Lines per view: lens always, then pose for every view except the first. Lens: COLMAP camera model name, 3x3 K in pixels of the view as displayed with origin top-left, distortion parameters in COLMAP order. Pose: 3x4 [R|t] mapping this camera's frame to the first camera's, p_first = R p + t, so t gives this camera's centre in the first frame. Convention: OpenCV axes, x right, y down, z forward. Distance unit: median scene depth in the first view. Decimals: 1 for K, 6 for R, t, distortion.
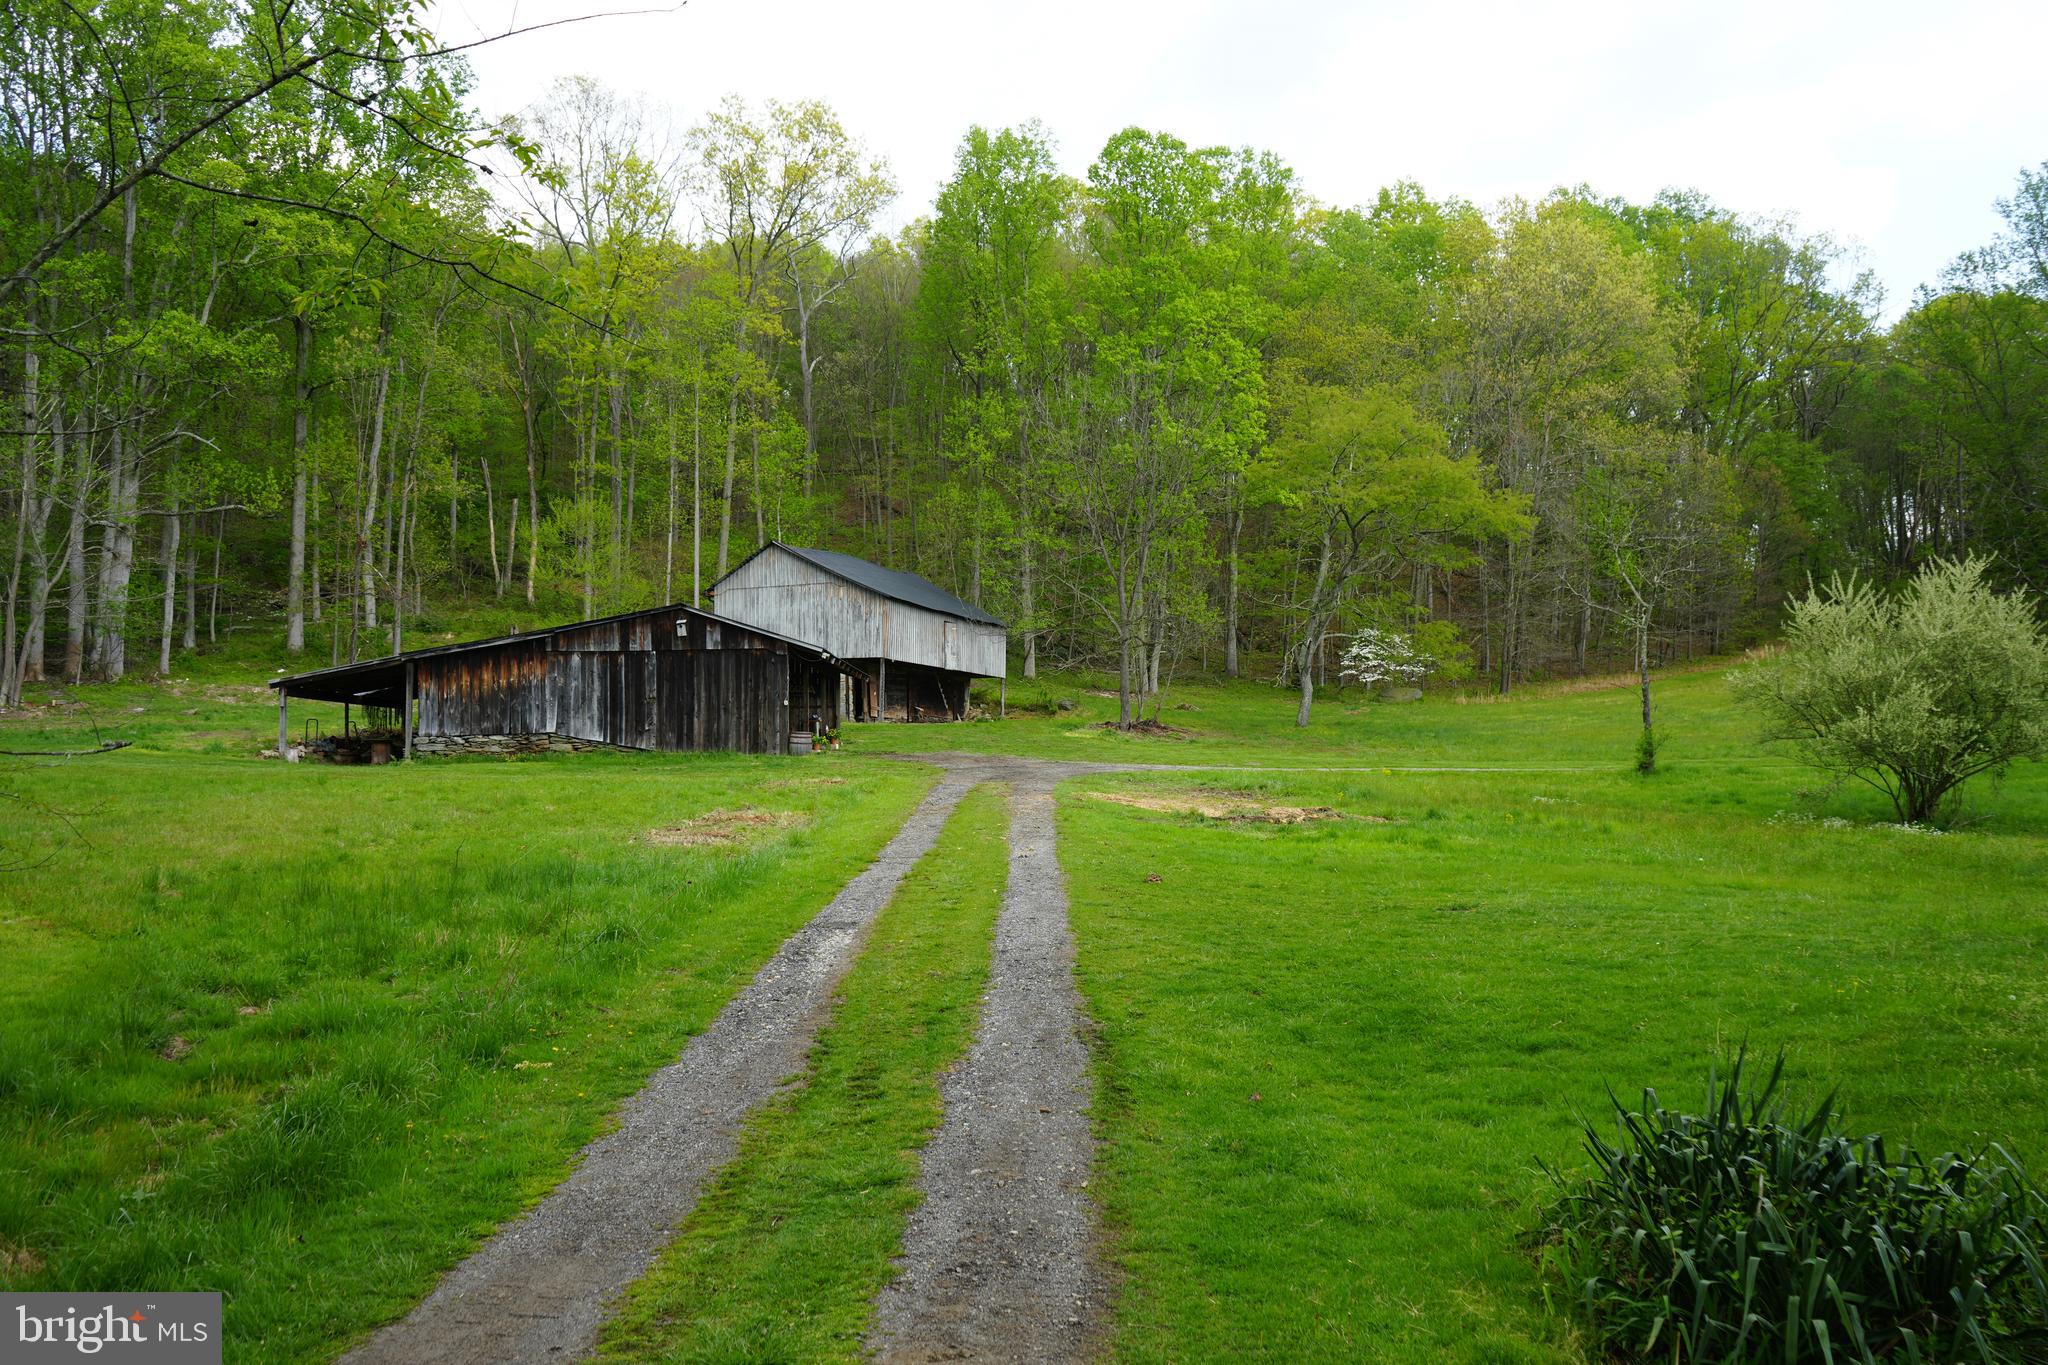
lens RADIAL K [[1638.4, 0, 1026.6], [0, 1638.4, 667.1], [0, 0, 1]] dist [-0.000652, 0.010883]
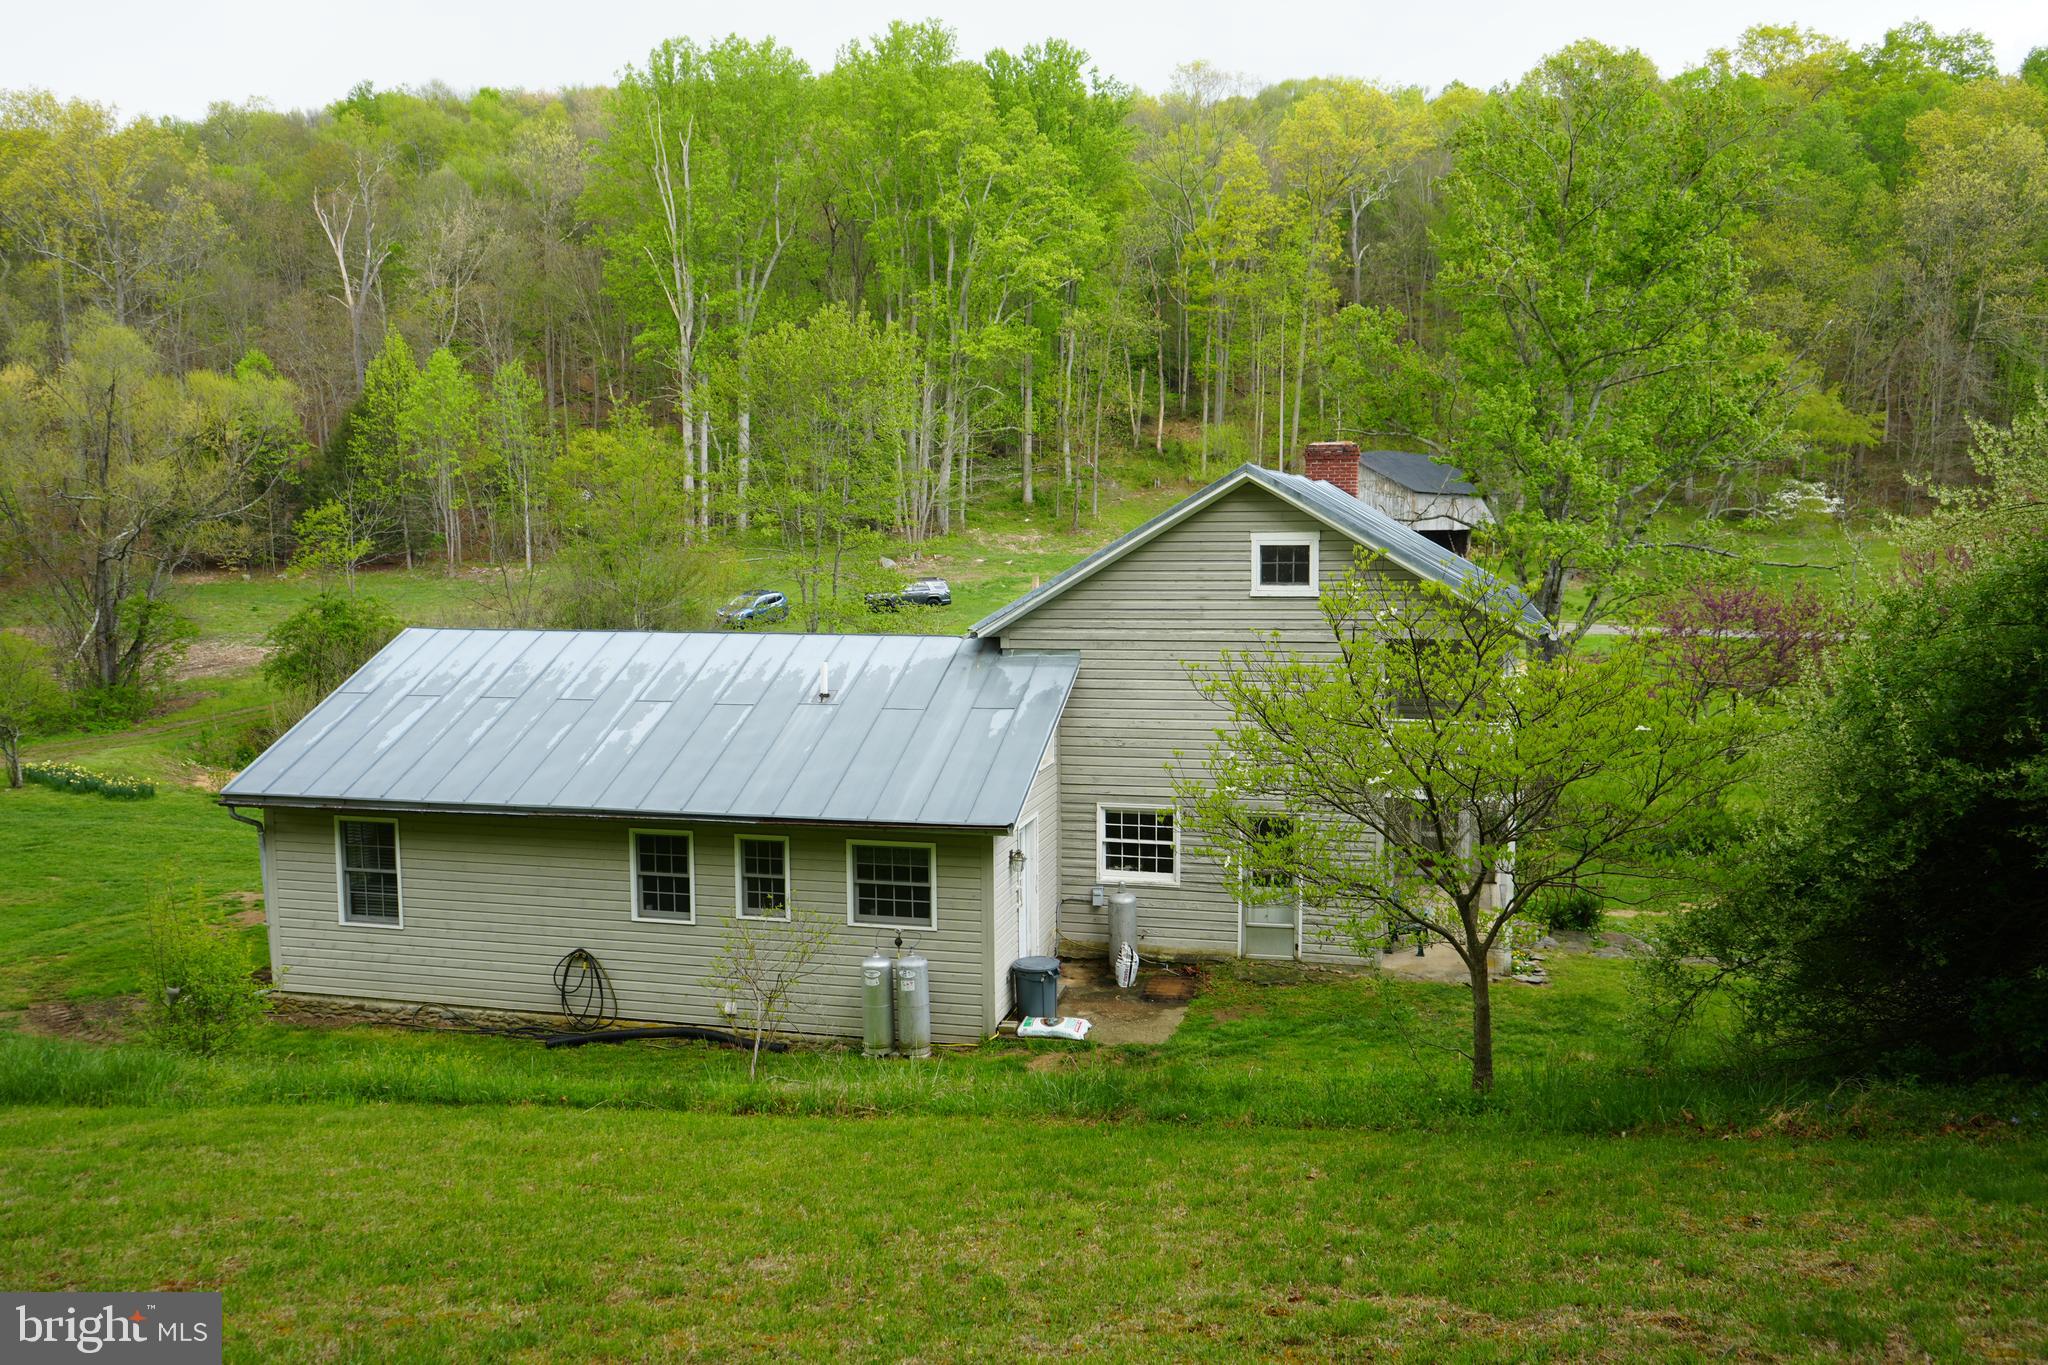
lens RADIAL K [[1638.4, 0, 1014.2], [0, 1638.4, 673.0], [0, 0, 1]] dist [-0.000652, 0.010883]
pose [[0.948307, 0.038232, -0.315042, 0.053090], [0.017445, 0.984936, 0.172039, -0.148890], [0.316874, -0.168642, 0.933355, -0.626252]]
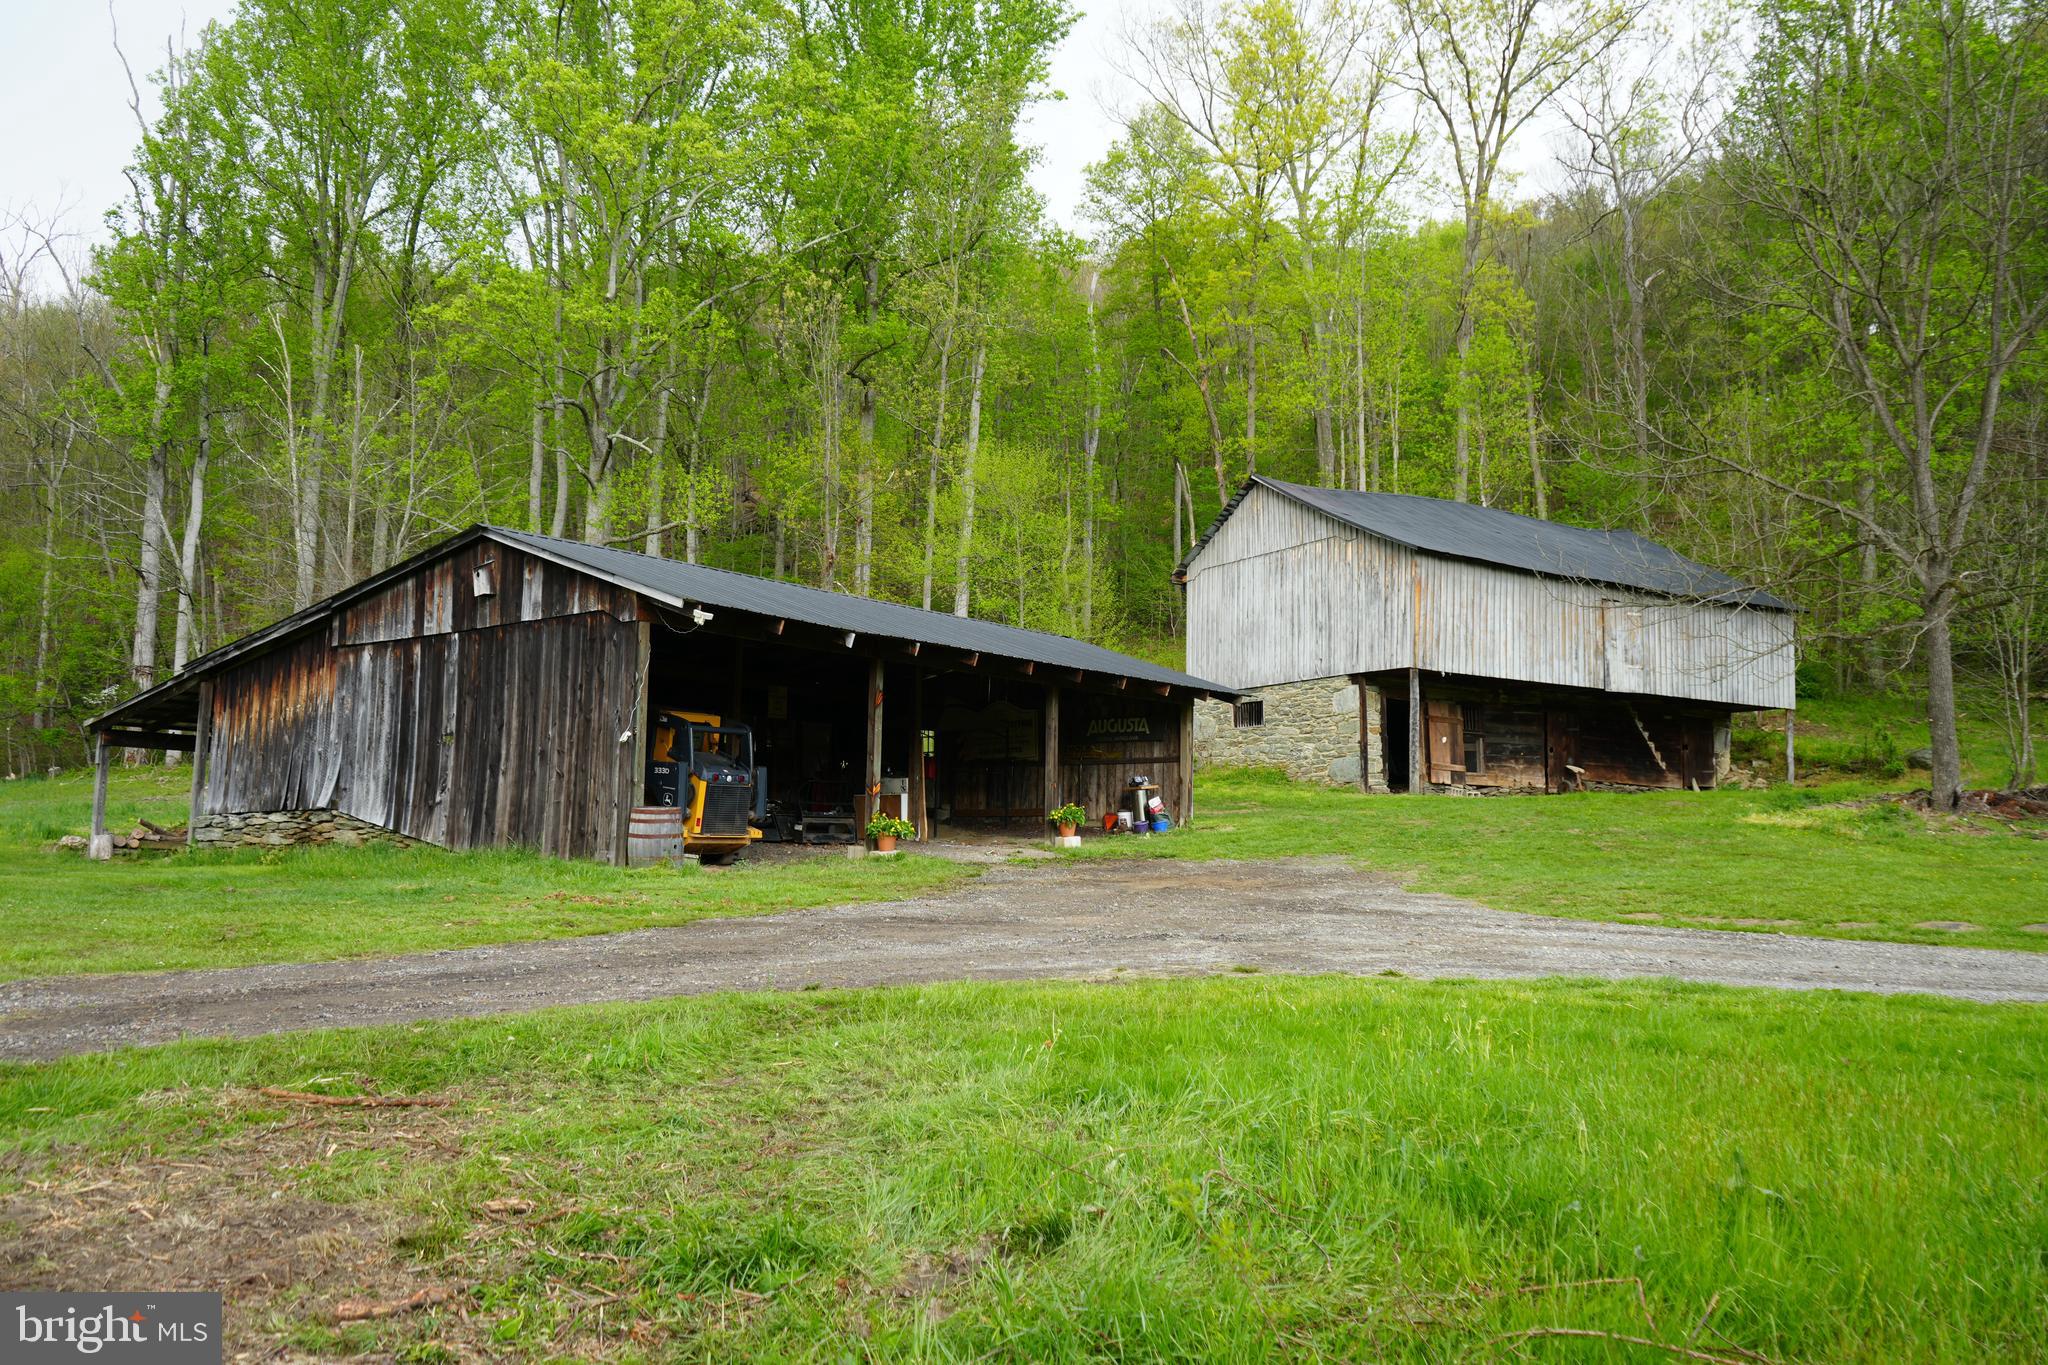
lens RADIAL K [[1638.4, 0, 1012.5], [0, 1638.4, 675.4], [0, 0, 1]] dist [-0.000652, 0.010883]
pose [[0.790304, -0.049739, -0.610693, 0.127216], [0.021789, 0.998351, -0.053115, 0.021370], [0.612327, 0.028671, 0.790084, 0.512255]]
